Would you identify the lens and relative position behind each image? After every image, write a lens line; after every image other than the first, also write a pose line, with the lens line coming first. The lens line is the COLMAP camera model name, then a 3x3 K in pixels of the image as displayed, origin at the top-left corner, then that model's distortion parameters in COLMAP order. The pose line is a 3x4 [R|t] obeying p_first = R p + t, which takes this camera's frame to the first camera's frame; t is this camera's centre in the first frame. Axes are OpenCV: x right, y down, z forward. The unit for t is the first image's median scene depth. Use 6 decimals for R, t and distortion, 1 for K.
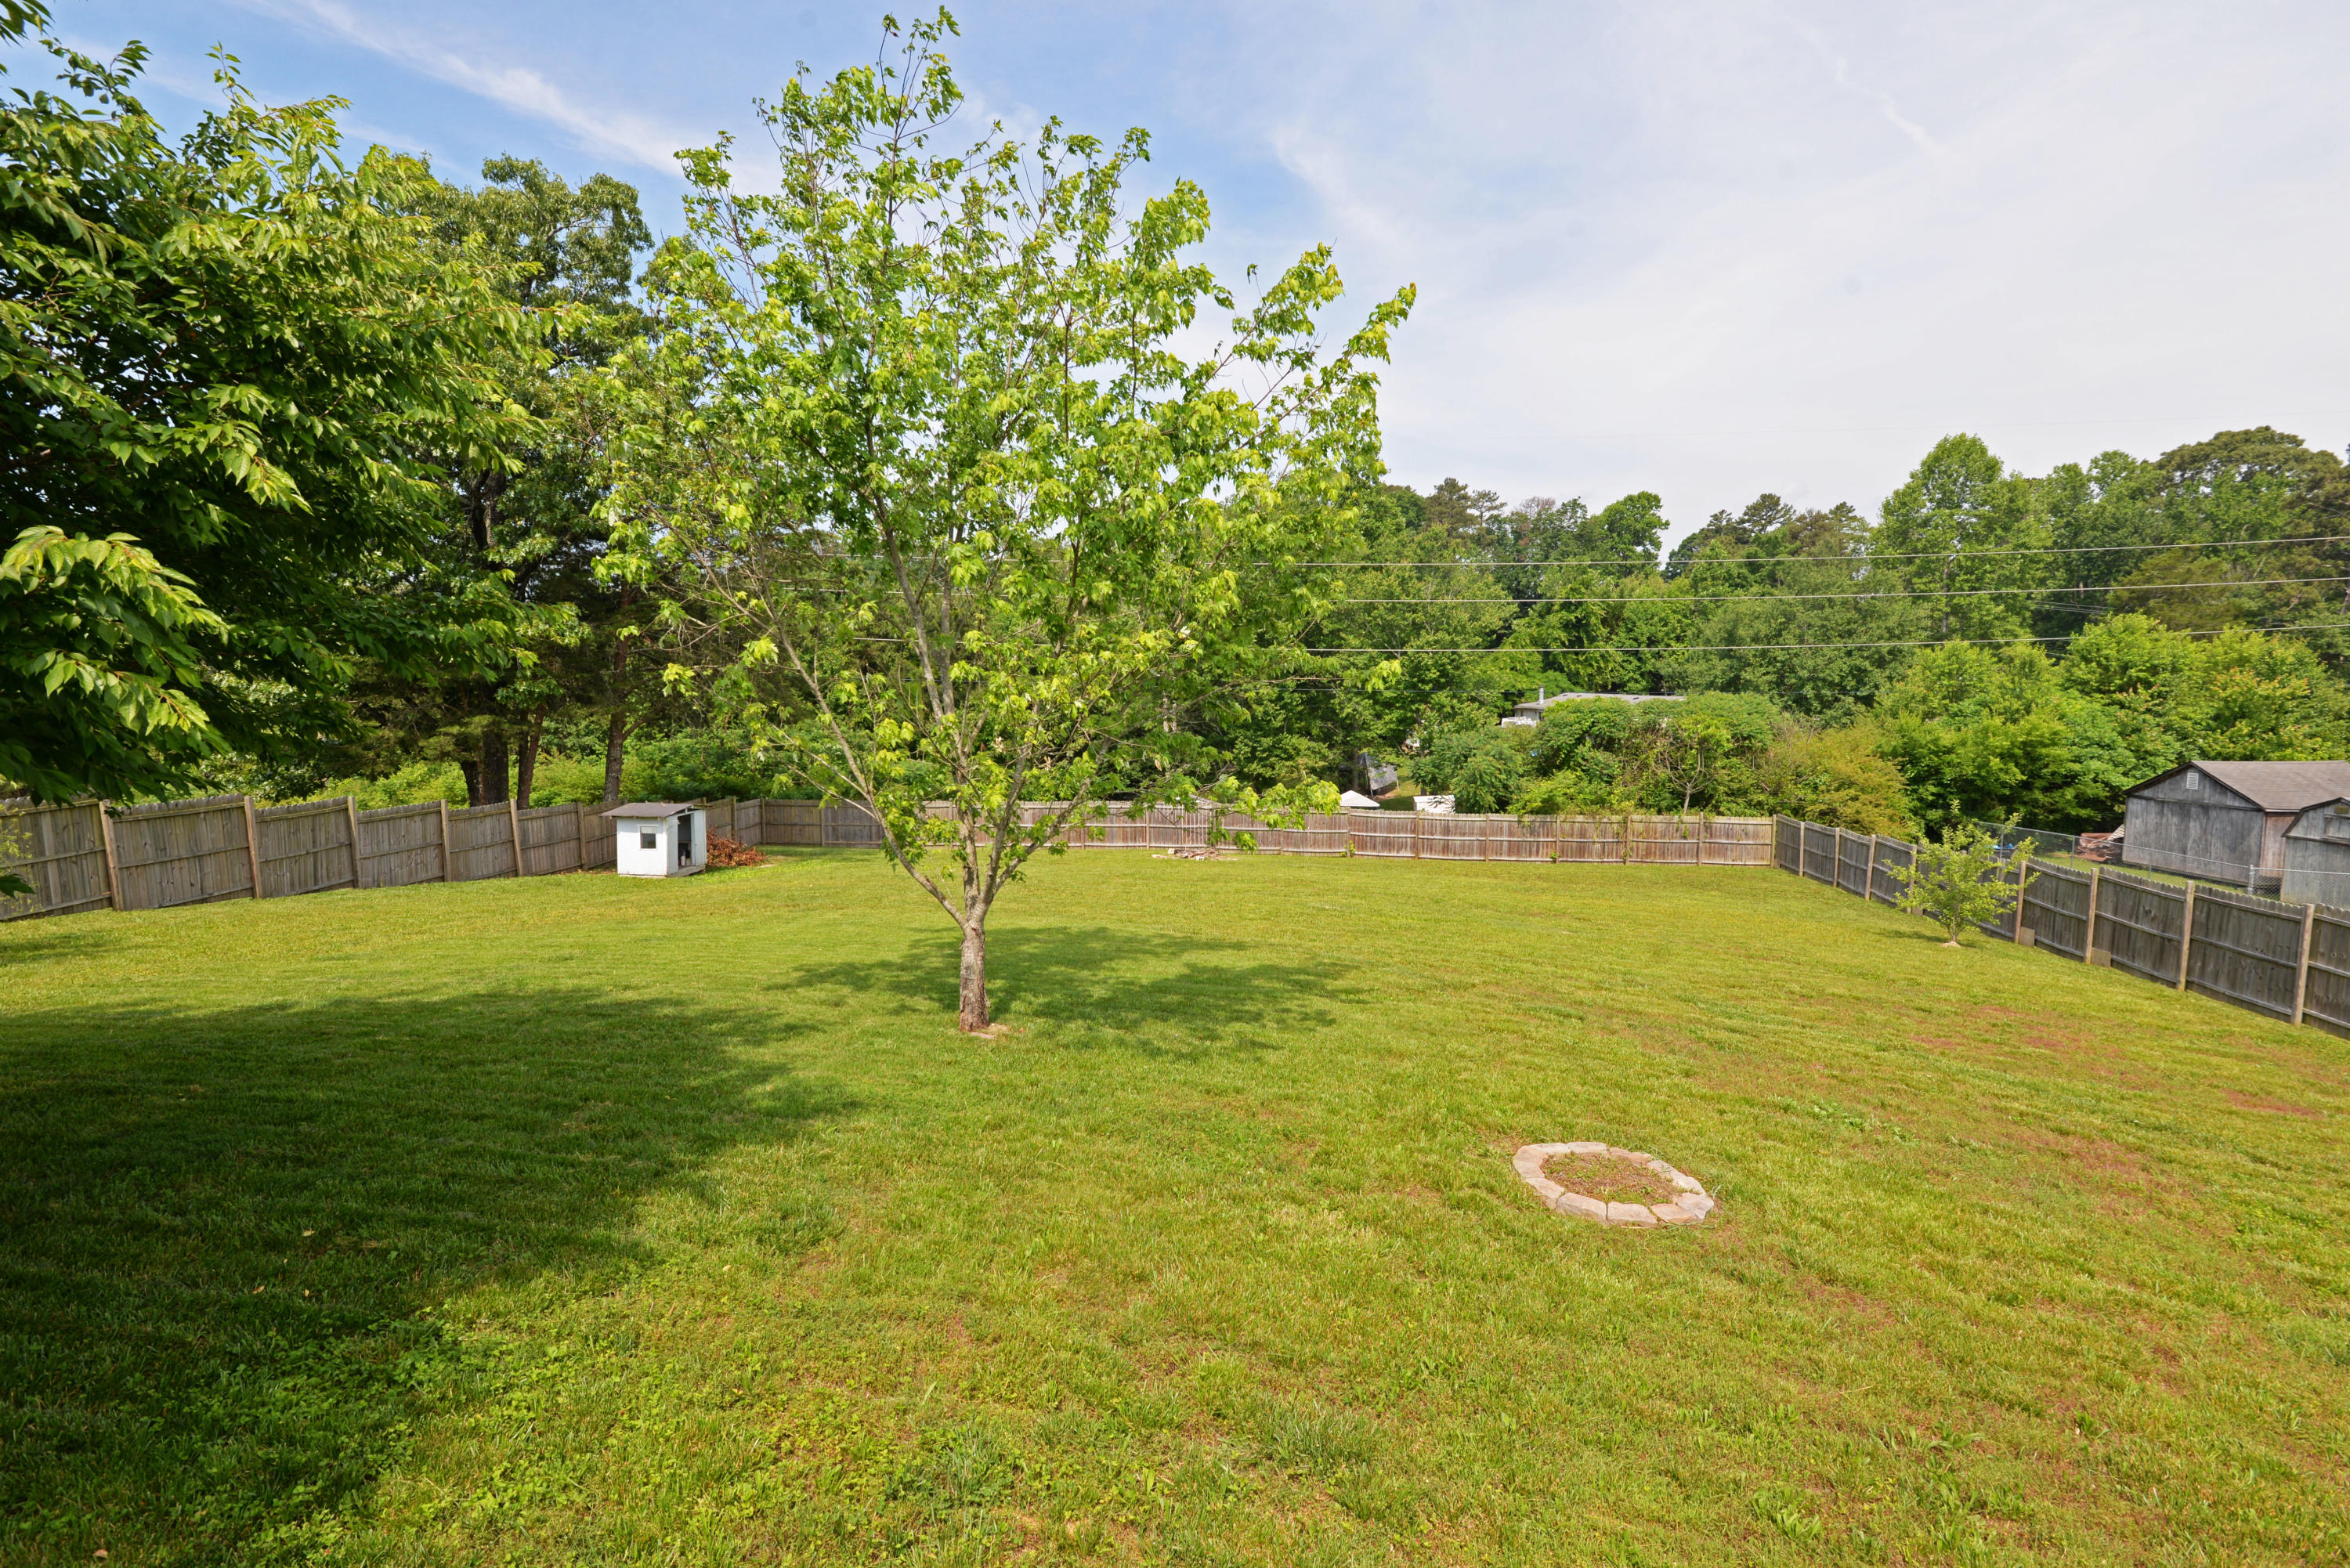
lens RADIAL K [[1074.4, 0, 1175.3], [0, 1074.4, 789.9], [0, 0, 1]] dist [-0.007493, -0.006687]
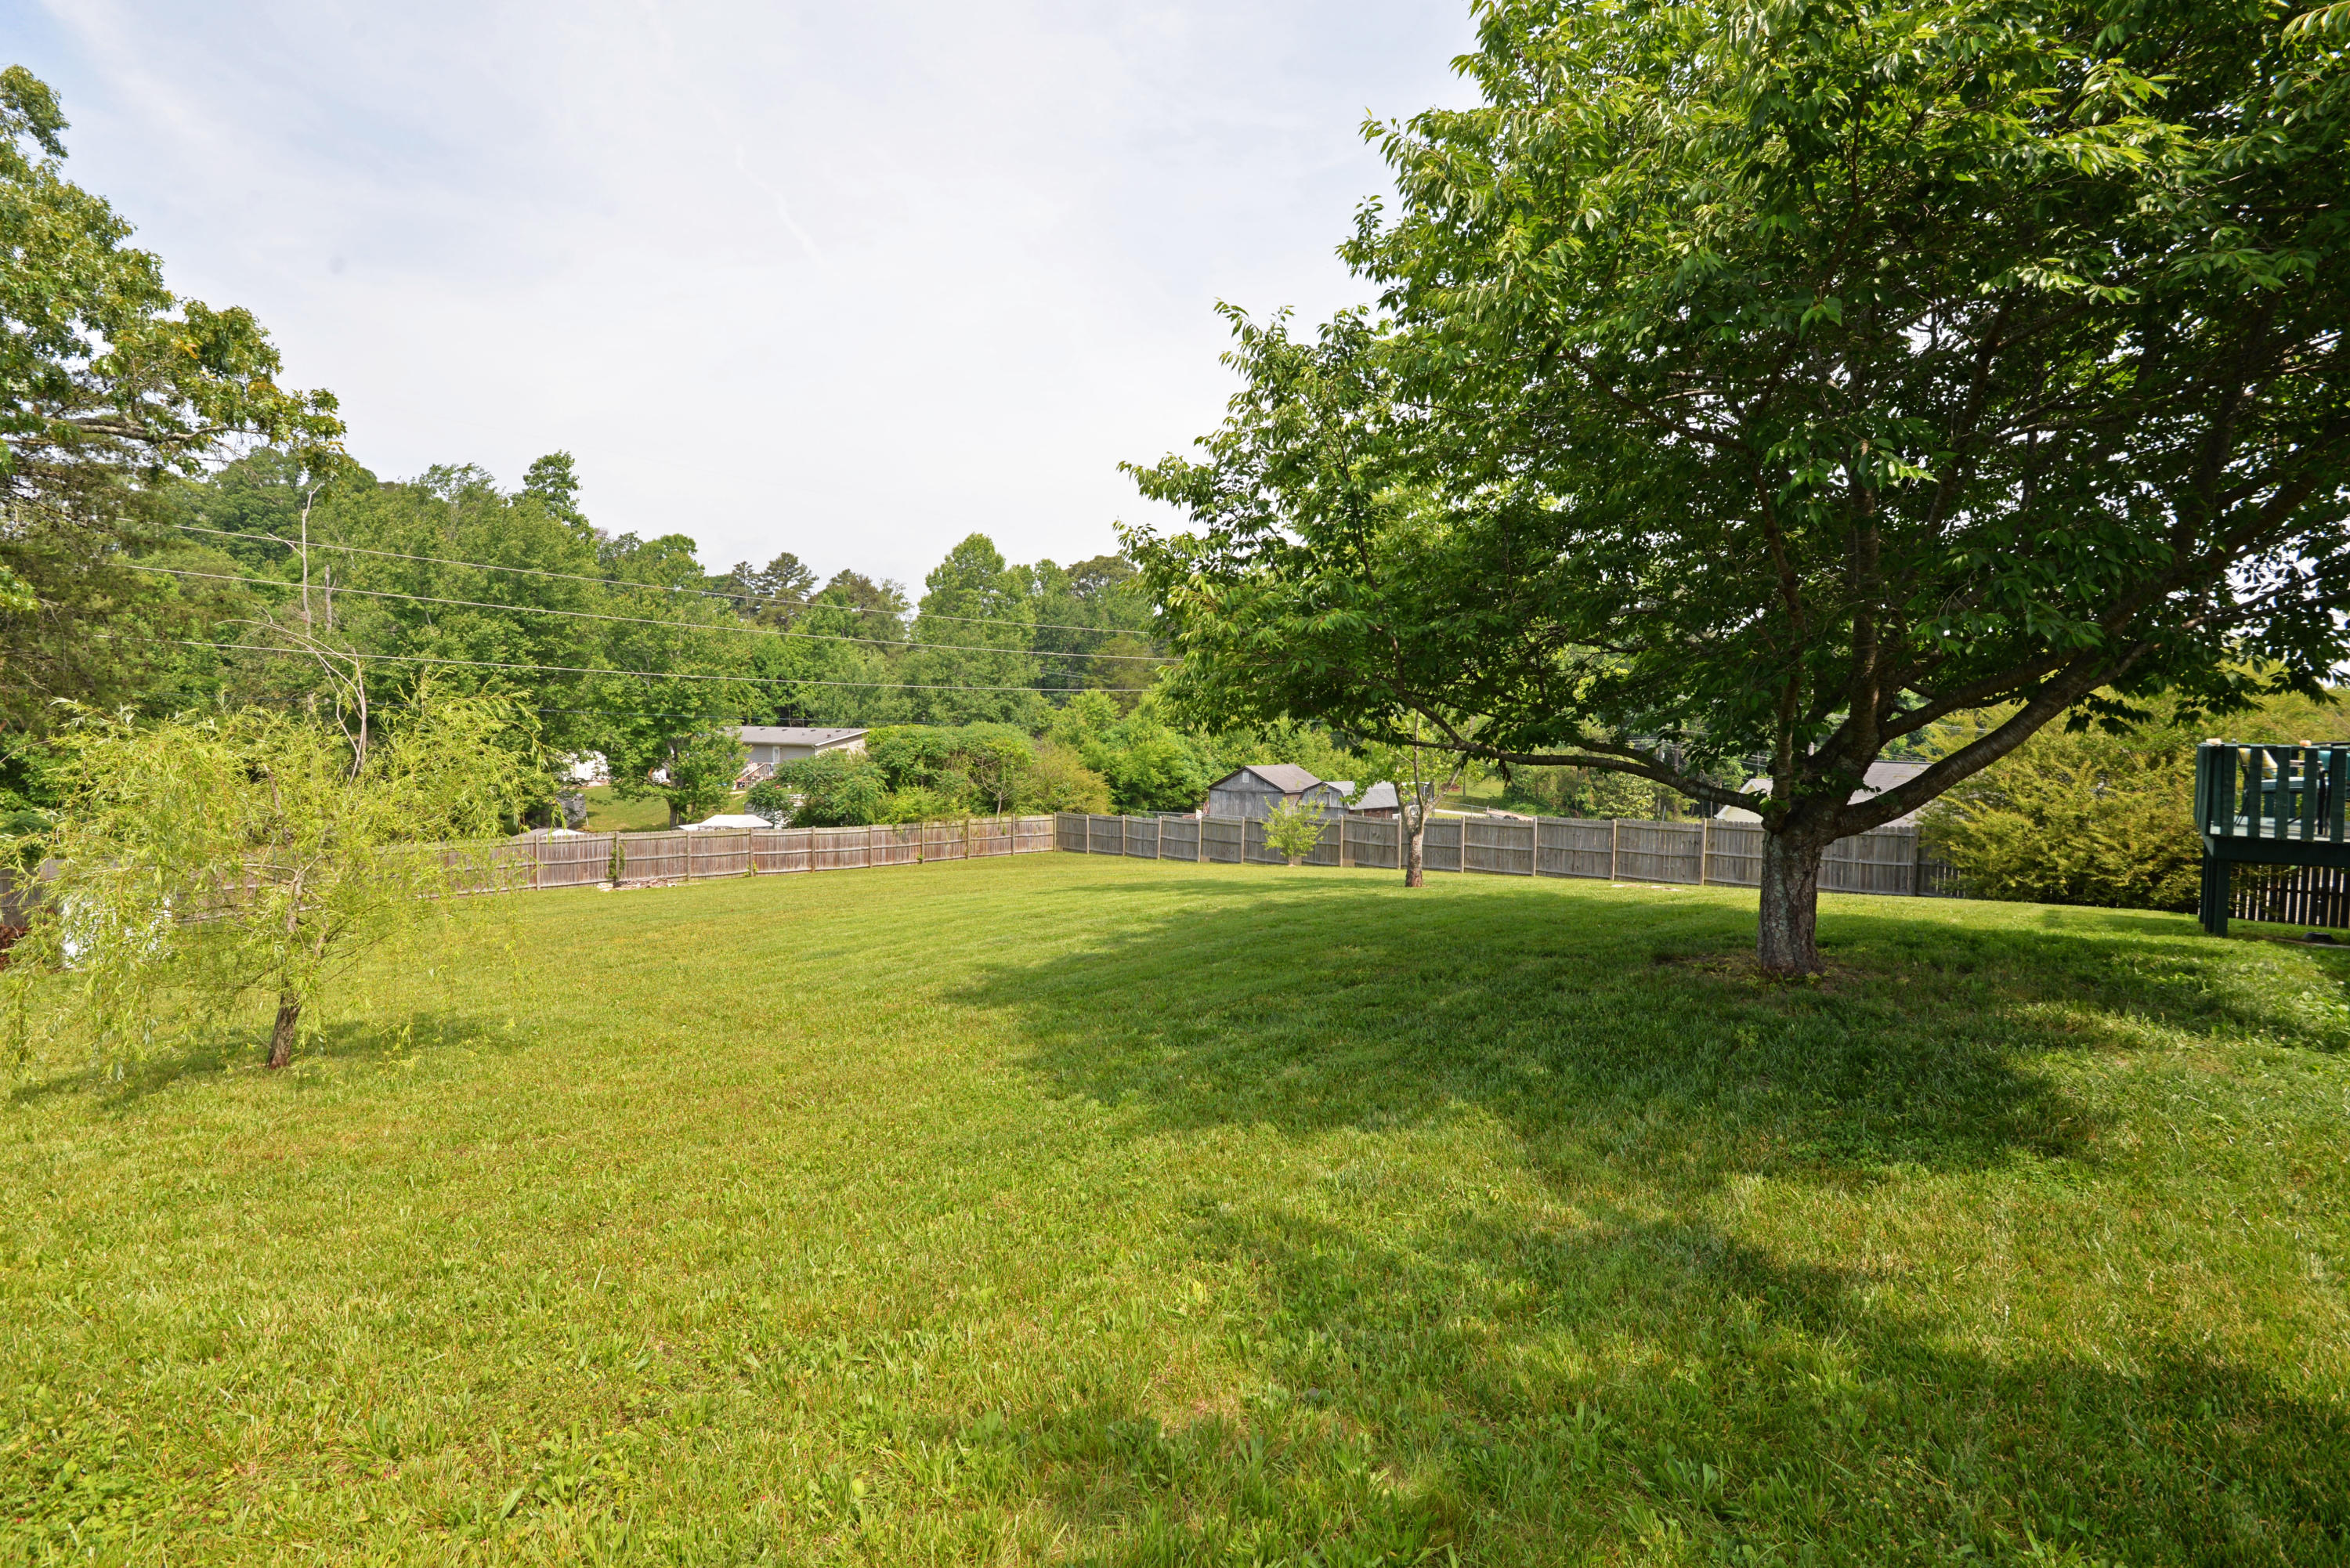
lens RADIAL K [[1074.4, 0, 1169.7], [0, 1074.4, 784.0], [0, 0, 1]] dist [-0.007493, -0.006687]
pose [[0.607901, -0.029721, 0.793457, -0.417150], [0.063611, 0.997910, -0.011356, 0.011761], [-0.791461, 0.057375, 0.608521, 0.060588]]
